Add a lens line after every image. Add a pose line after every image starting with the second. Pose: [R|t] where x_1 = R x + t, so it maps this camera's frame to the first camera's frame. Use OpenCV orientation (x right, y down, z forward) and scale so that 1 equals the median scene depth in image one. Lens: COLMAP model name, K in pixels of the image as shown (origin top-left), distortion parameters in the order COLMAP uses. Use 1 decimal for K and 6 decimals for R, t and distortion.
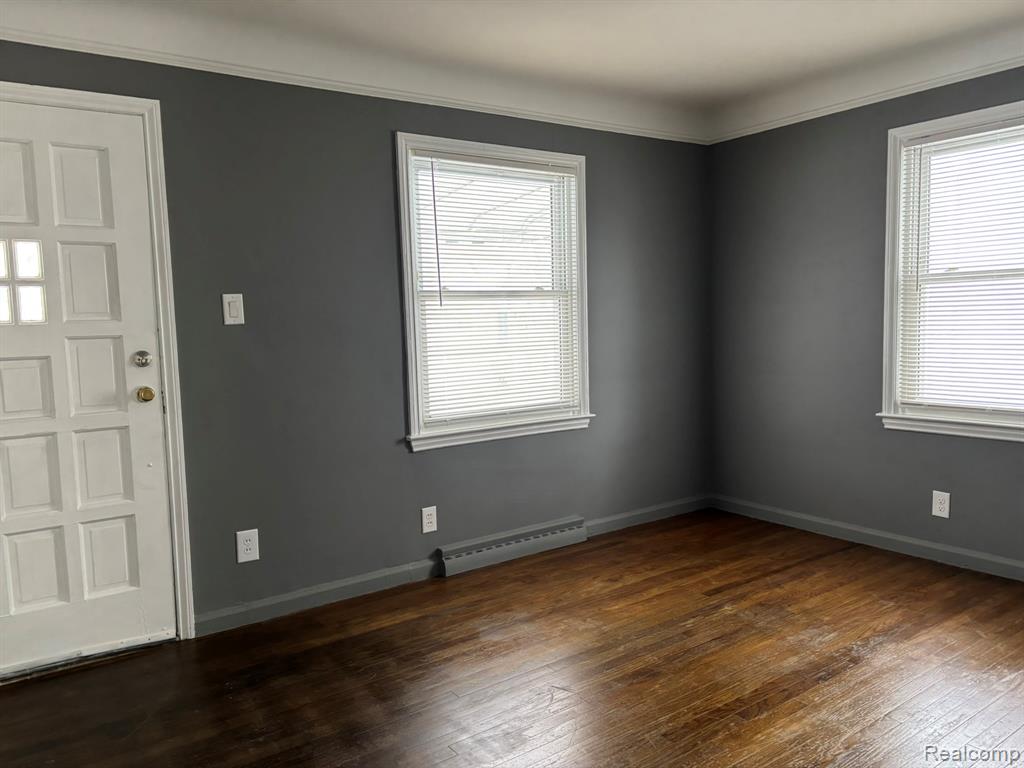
lens RADIAL K [[774.7, 0, 513.0], [0, 774.7, 376.8], [0, 0, 1]] dist [0.030218, -0.031275]
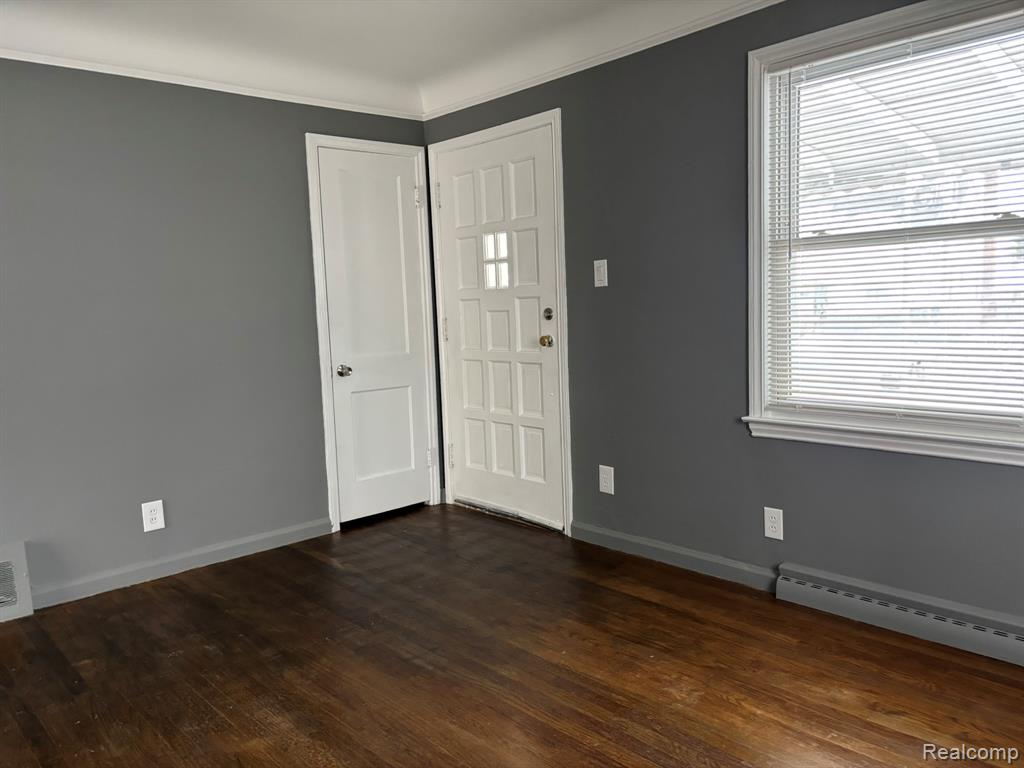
lens RADIAL K [[774.7, 0, 516.2], [0, 774.7, 389.1], [0, 0, 1]] dist [0.030218, -0.031275]
pose [[0.102526, 0.127292, -0.986552, 0.777591], [-0.051556, 0.991126, 0.122524, -0.050949], [0.993393, 0.038300, 0.108179, 0.753700]]
